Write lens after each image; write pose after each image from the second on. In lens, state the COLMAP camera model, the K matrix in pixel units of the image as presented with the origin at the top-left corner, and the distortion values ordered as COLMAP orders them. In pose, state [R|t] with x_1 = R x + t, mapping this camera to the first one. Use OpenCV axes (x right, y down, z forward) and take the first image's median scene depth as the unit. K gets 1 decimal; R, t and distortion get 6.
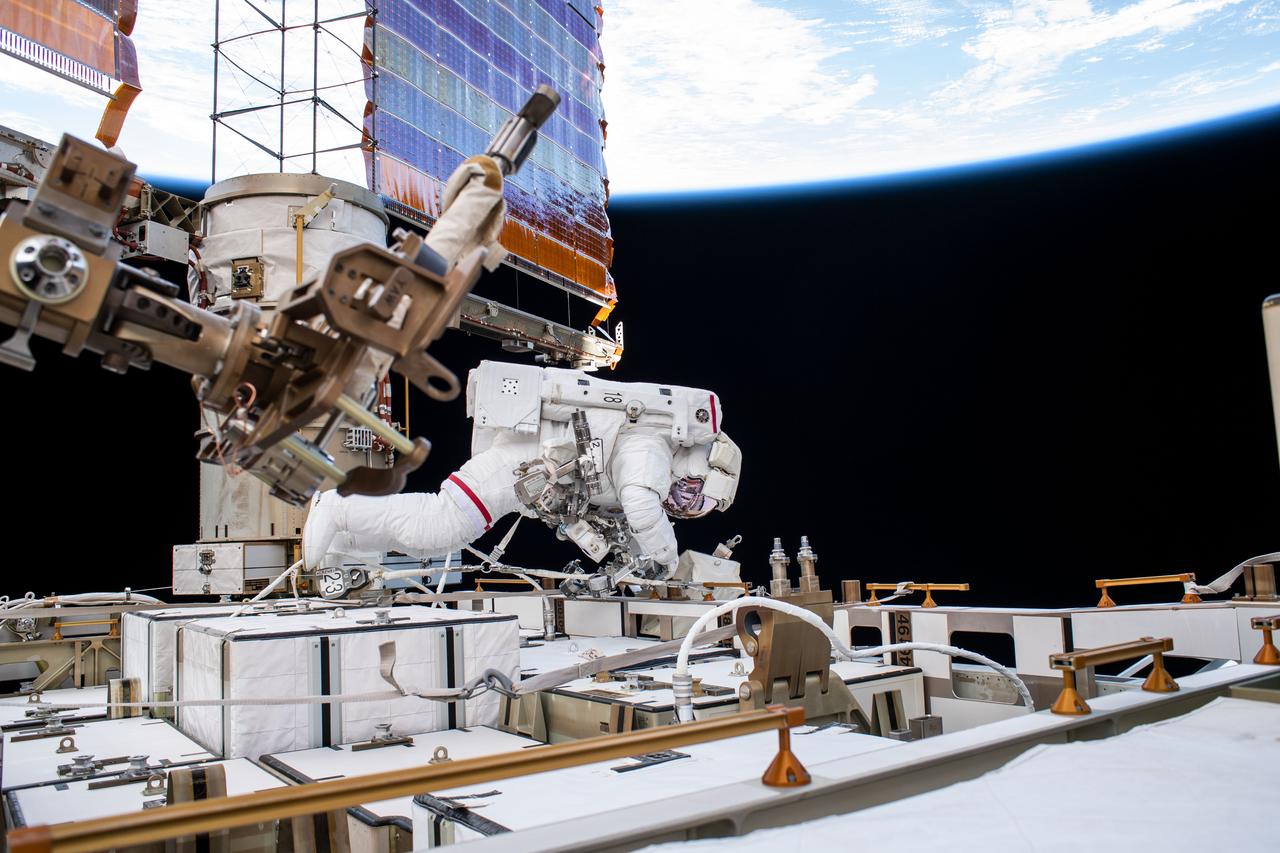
lens RADIAL K [[1015.4, 0, 640.0], [0, 1015.4, 426.5], [0, 0, 1]] dist [-0.087144, -0.000075]
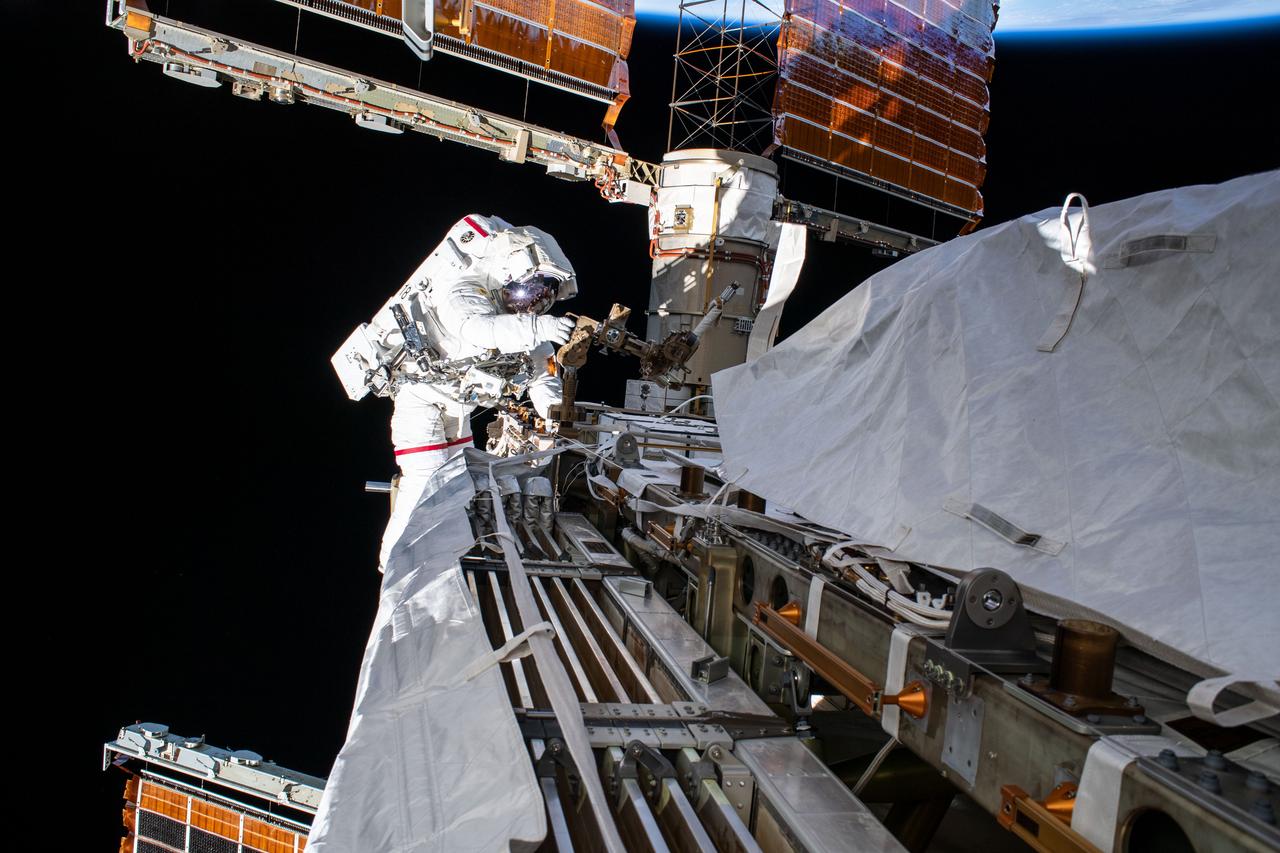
lens RADIAL K [[1015.4, 0, 640.0], [0, 1015.4, 426.5], [0, 0, 1]] dist [-0.087144, -0.000075]
pose [[0.905934, 0.142443, -0.398740, 0.227428], [-0.081894, 0.982879, 0.165055, -0.080925], [0.415424, -0.116874, 0.902088, -0.506120]]
